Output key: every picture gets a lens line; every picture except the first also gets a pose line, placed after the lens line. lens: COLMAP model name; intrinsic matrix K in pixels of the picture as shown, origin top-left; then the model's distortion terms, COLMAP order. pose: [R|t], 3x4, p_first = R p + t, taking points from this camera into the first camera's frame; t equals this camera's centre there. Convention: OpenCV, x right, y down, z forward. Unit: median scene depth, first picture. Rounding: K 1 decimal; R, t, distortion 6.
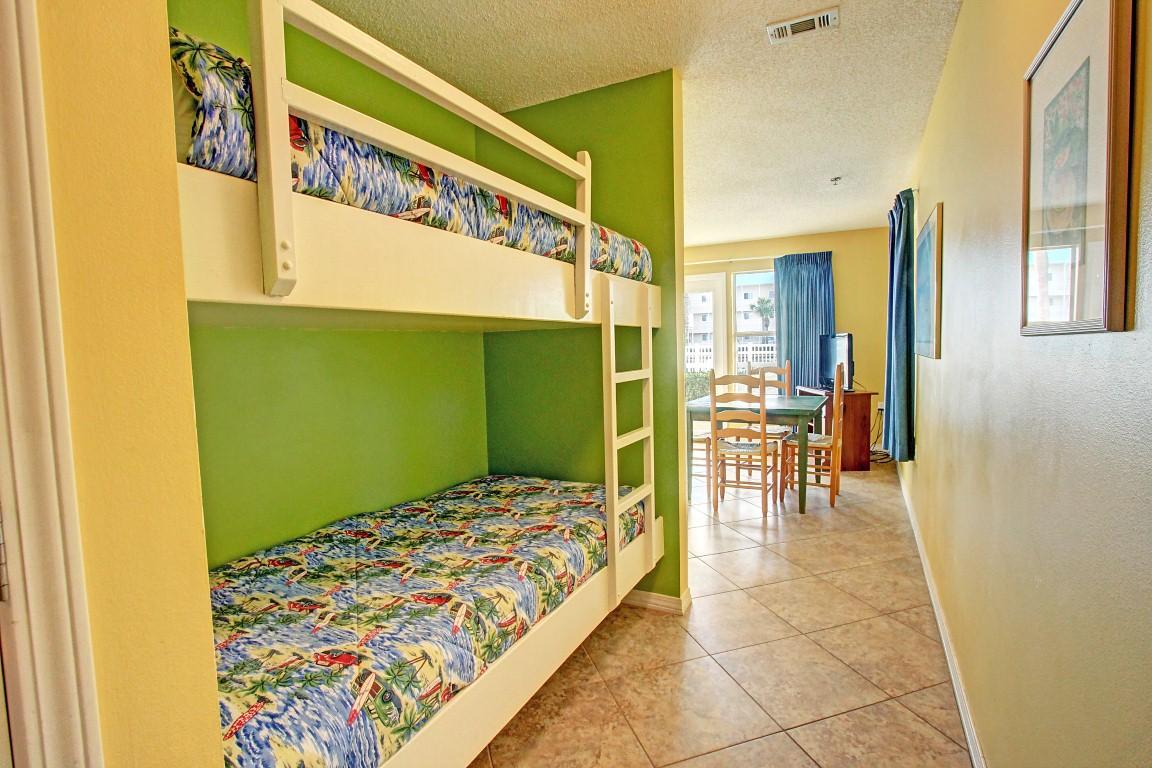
lens RADIAL K [[541.9, 0, 593.3], [0, 541.9, 383.5], [0, 0, 1]] dist [-0.009757, -0.000113]
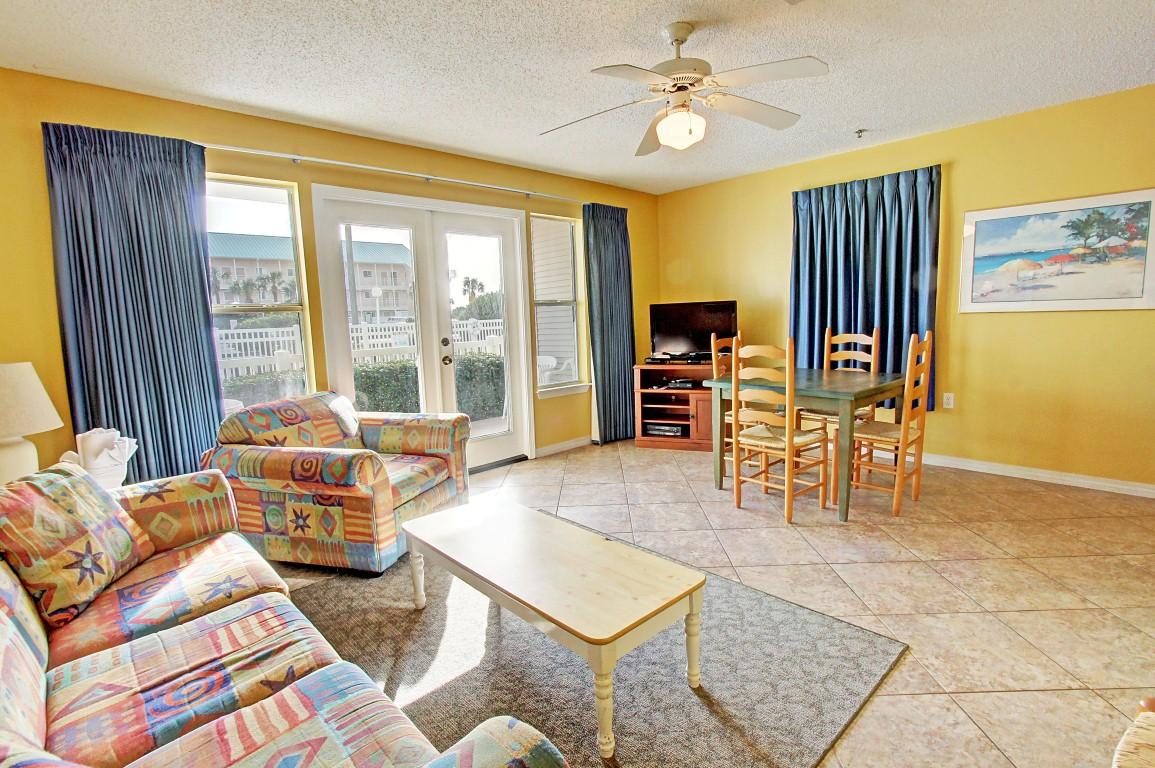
lens RADIAL K [[543.3, 0, 594.8], [0, 543.3, 383.5], [0, 0, 1]] dist [-0.009757, -0.000113]
pose [[0.325820, -0.104545, 0.939634, -0.430611], [0.095620, 0.992415, 0.077261, -0.039013], [-0.940584, 0.064674, 0.333346, 0.784238]]
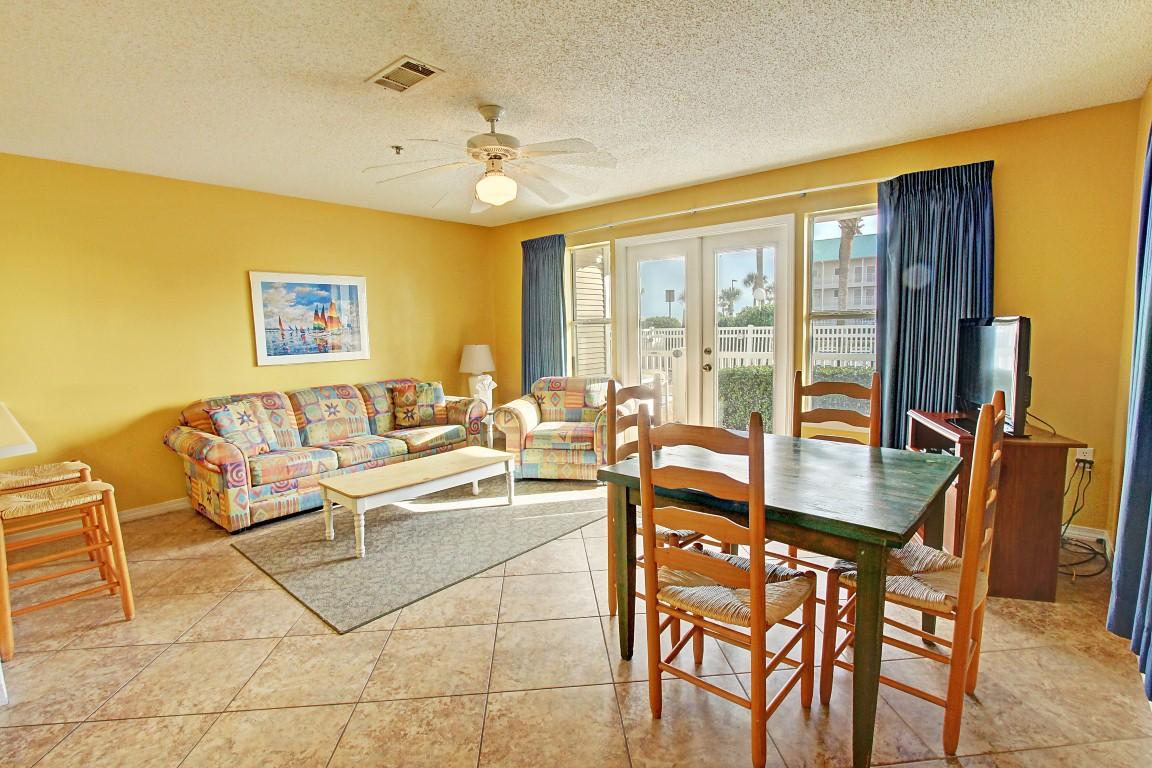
lens RADIAL K [[541.9, 0, 593.3], [0, 541.9, 383.5], [0, 0, 1]] dist [-0.009757, -0.000113]
pose [[0.973955, 0.031680, -0.224518, 0.184525], [-0.022051, 0.998732, 0.045265, -0.041255], [0.225668, -0.039135, 0.973418, 0.390998]]
